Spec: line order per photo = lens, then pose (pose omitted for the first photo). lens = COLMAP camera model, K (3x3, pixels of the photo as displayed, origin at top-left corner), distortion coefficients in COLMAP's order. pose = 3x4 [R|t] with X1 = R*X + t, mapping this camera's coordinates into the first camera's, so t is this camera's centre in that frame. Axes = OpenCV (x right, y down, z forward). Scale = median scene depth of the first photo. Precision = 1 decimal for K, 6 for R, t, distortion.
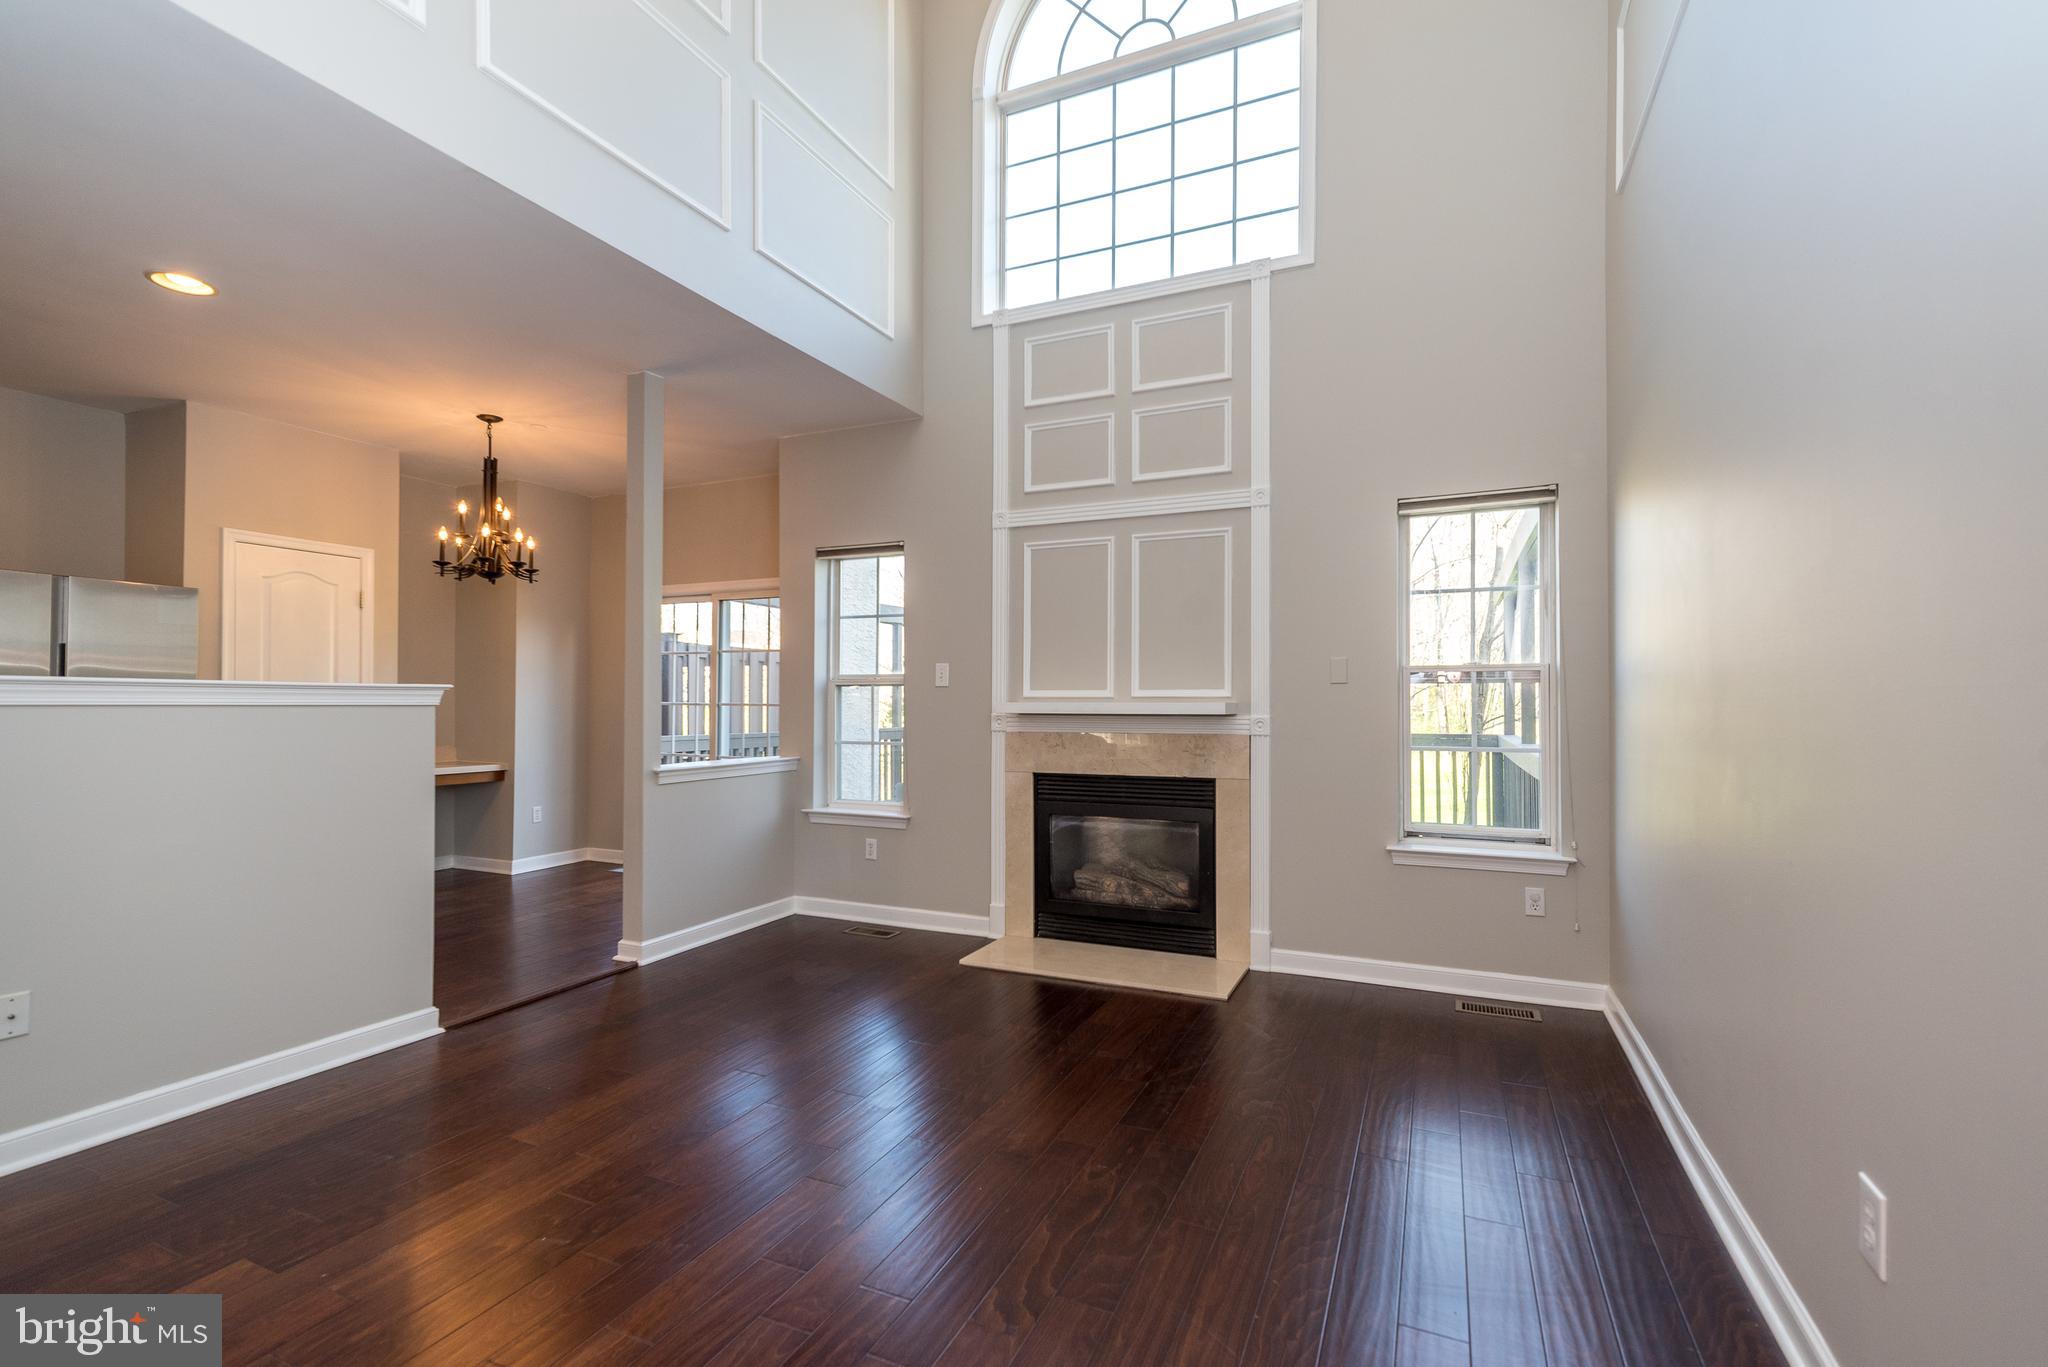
lens RADIAL K [[914.9, 0, 1032.8], [0, 914.9, 697.2], [0, 0, 1]] dist [0.008766, 0.000035]
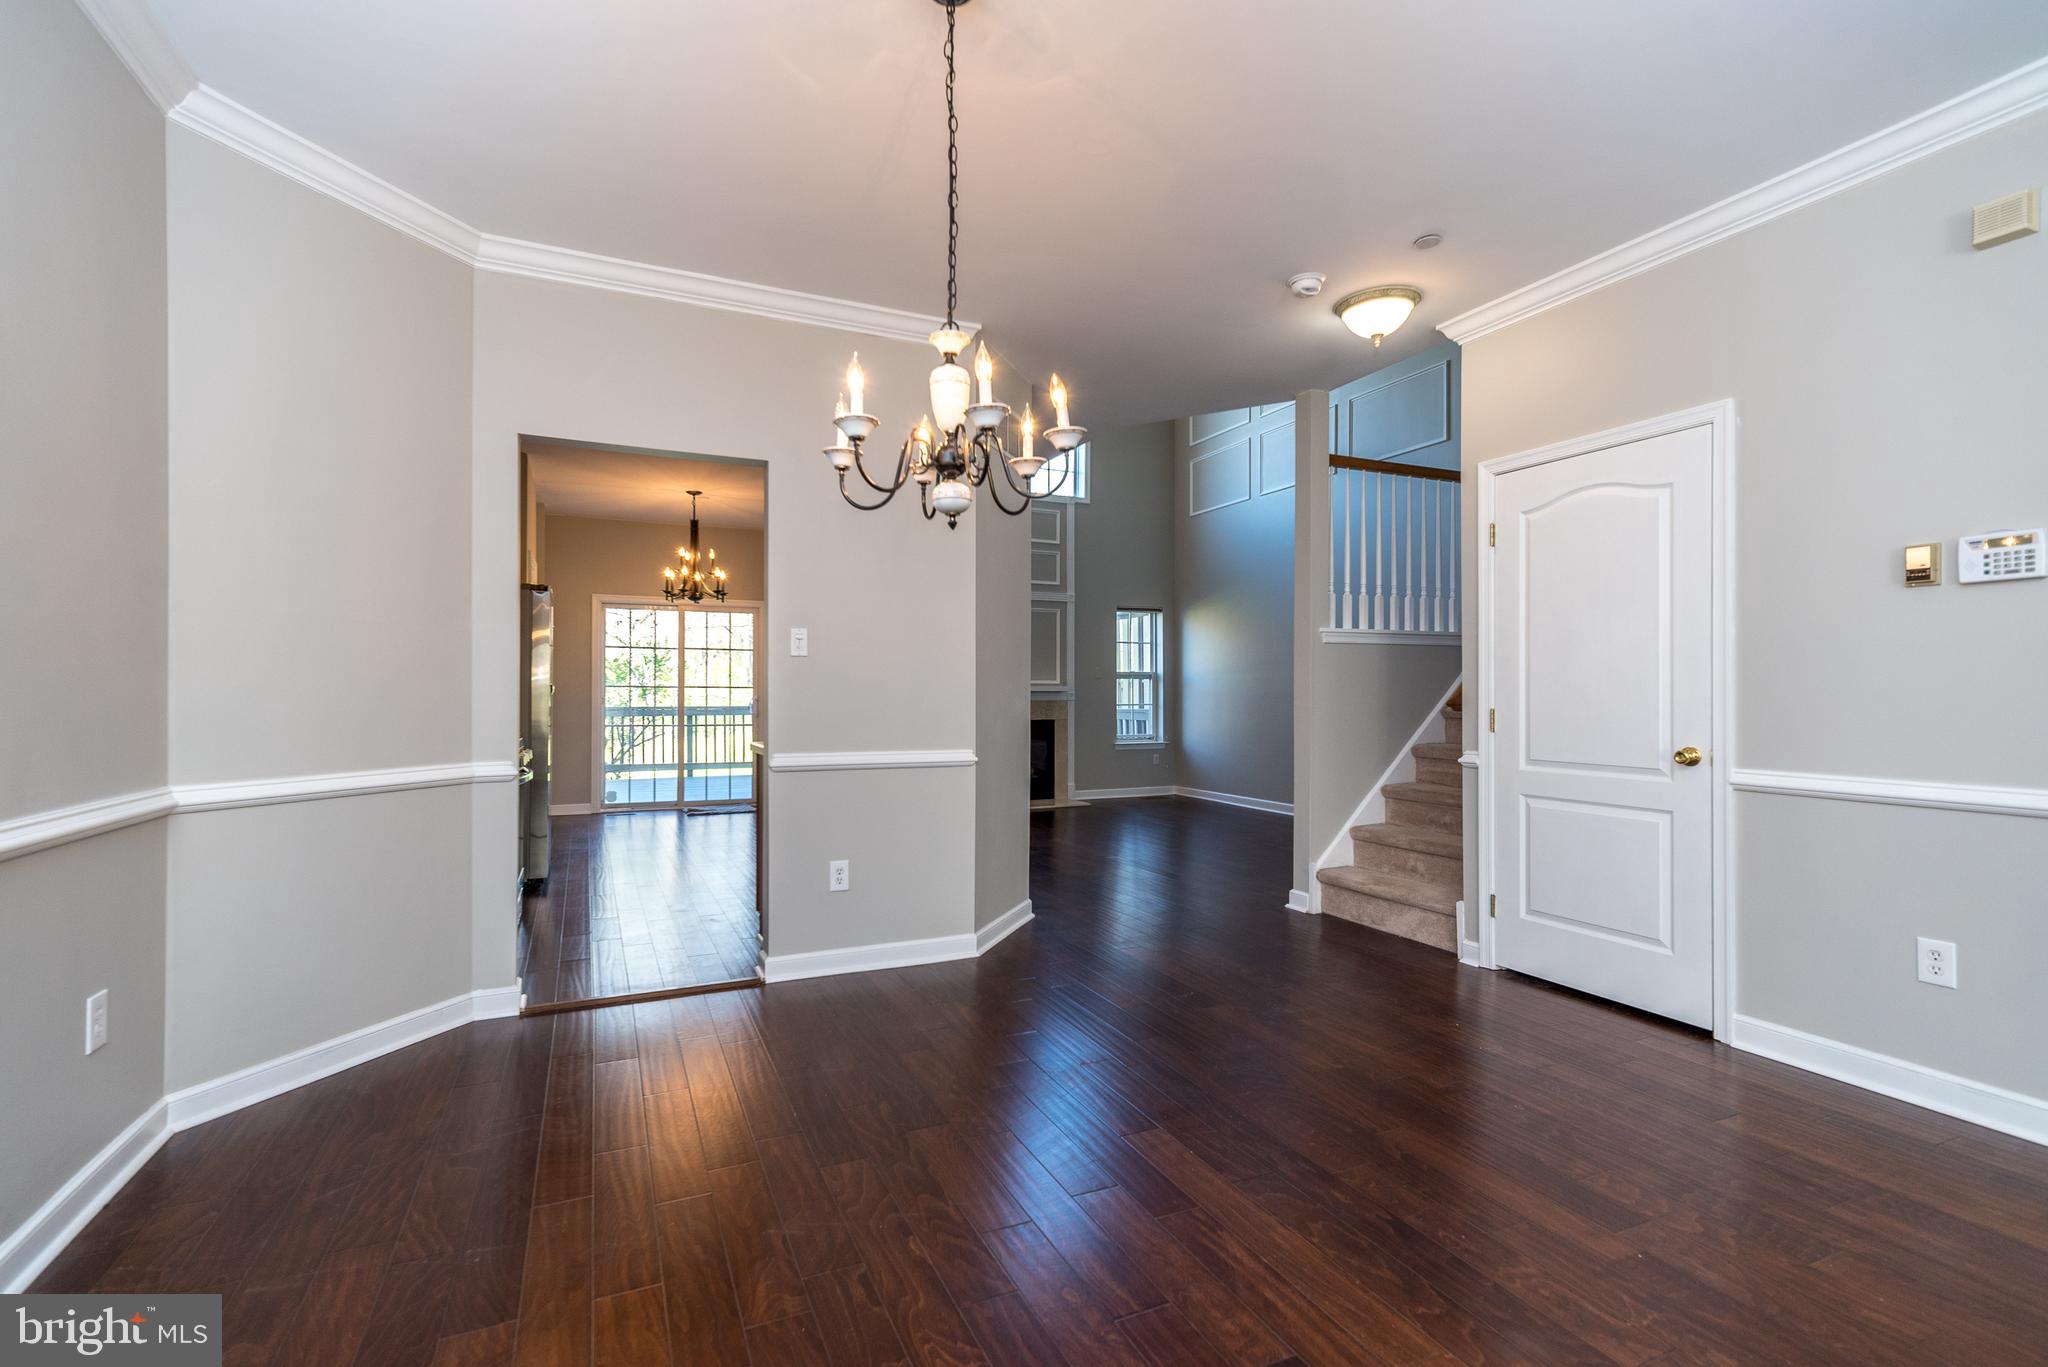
lens RADIAL K [[914.9, 0, 1003.8], [0, 914.9, 698.7], [0, 0, 1]] dist [0.008766, 0.000035]
pose [[0.657337, -0.009839, 0.753532, -1.480568], [-0.005407, 0.999827, 0.017772, -0.002977], [-0.753577, -0.015757, 0.657171, -0.373407]]
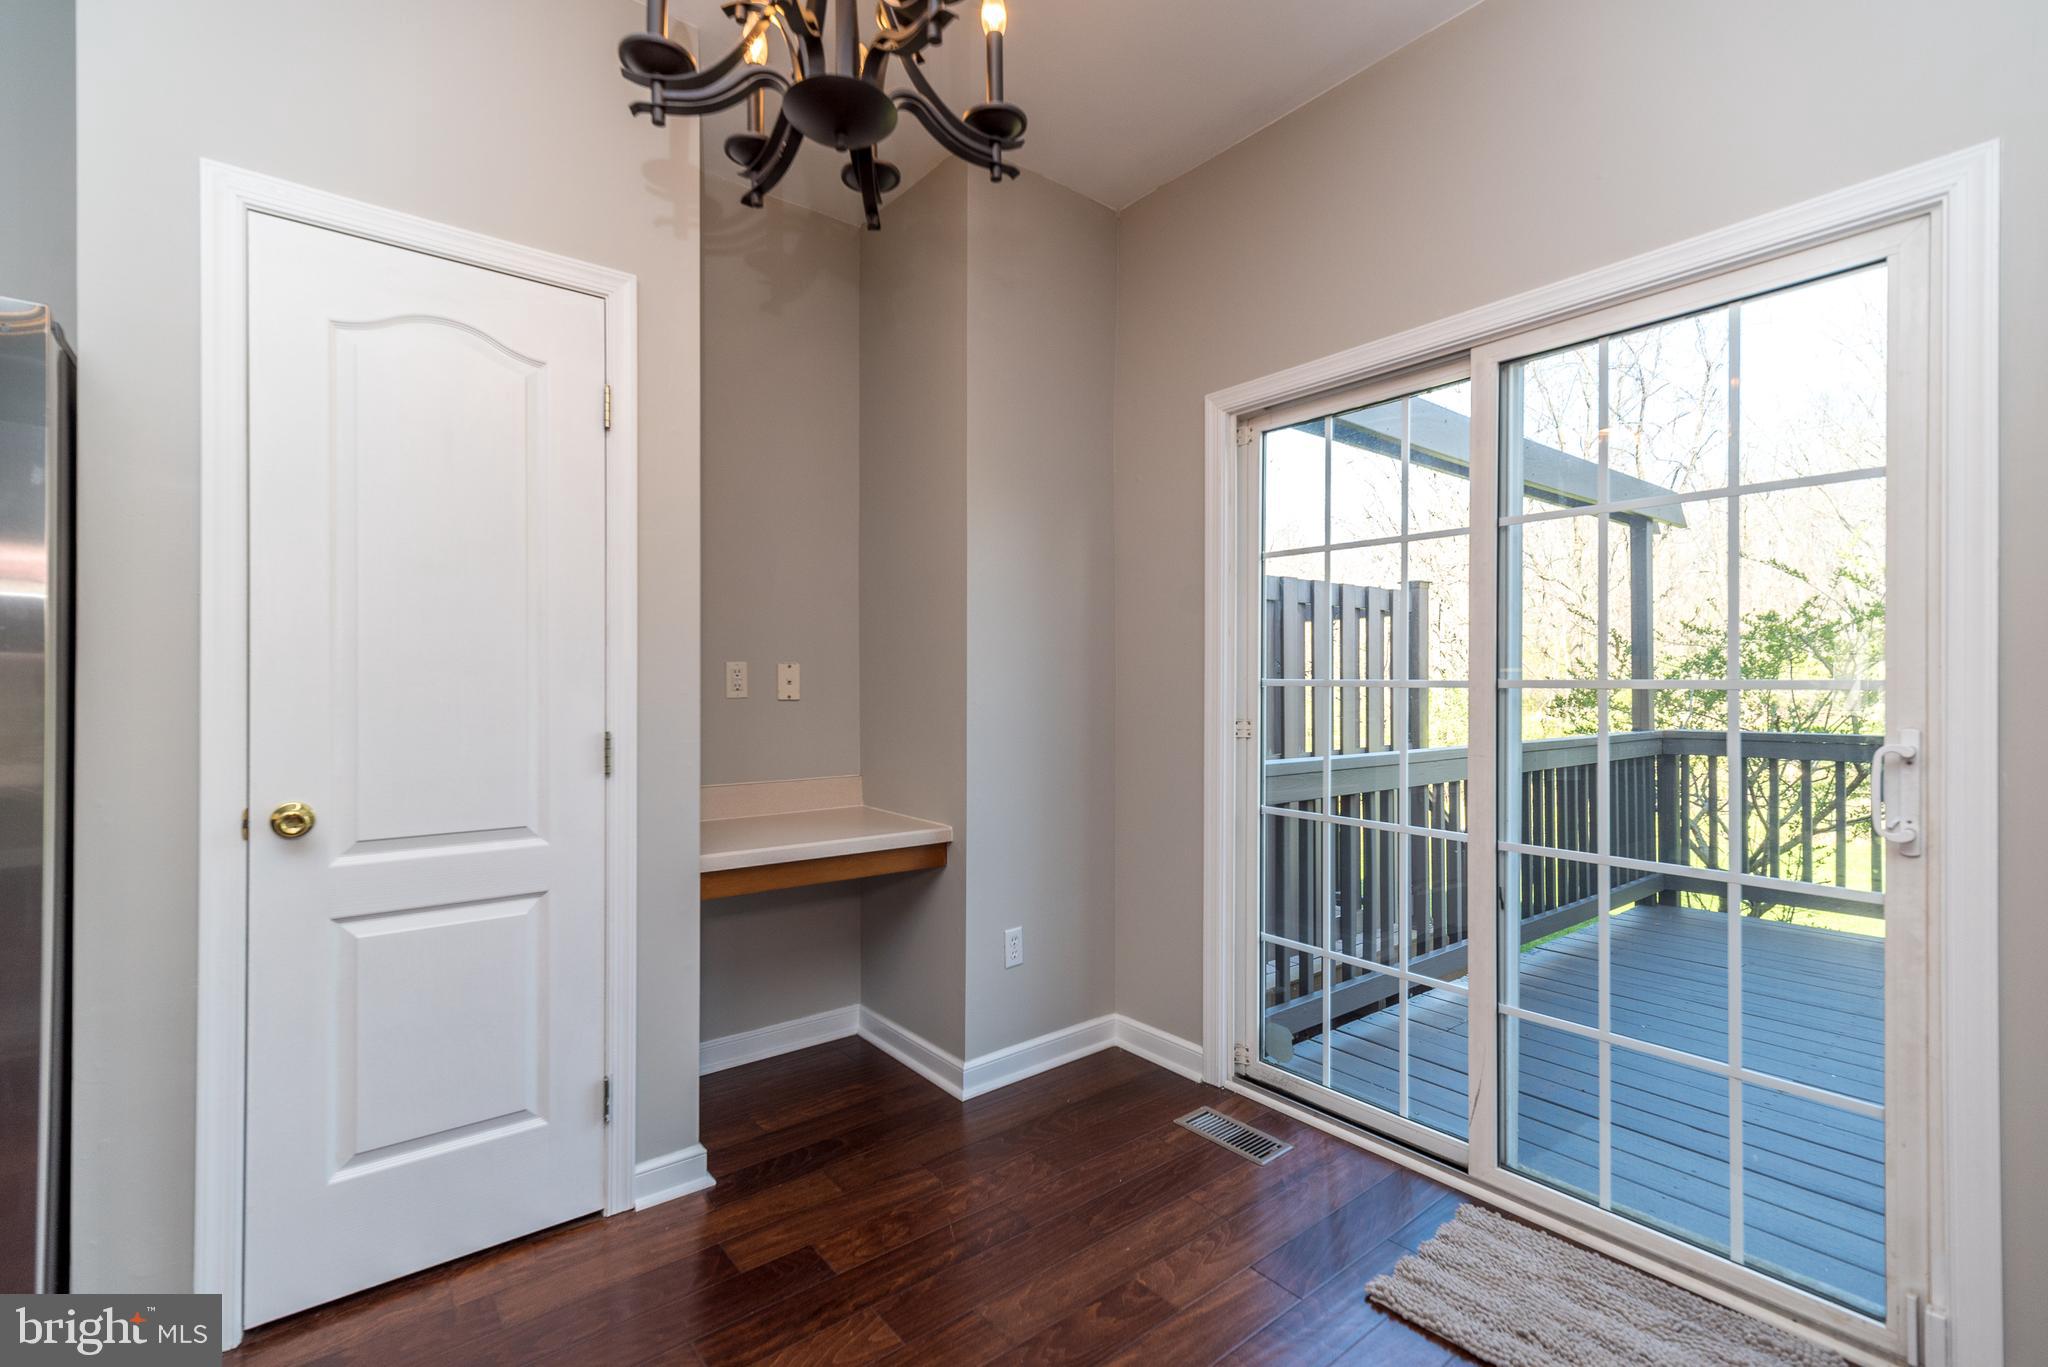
lens RADIAL K [[914.9, 0, 1033.8], [0, 914.9, 683.3], [0, 0, 1]] dist [0.008766, 0.000035]
pose [[0.888679, -0.006654, -0.458481, -0.474464], [0.009843, 0.999941, 0.004566, 0.006835], [0.458424, -0.008571, 0.888693, 0.880734]]
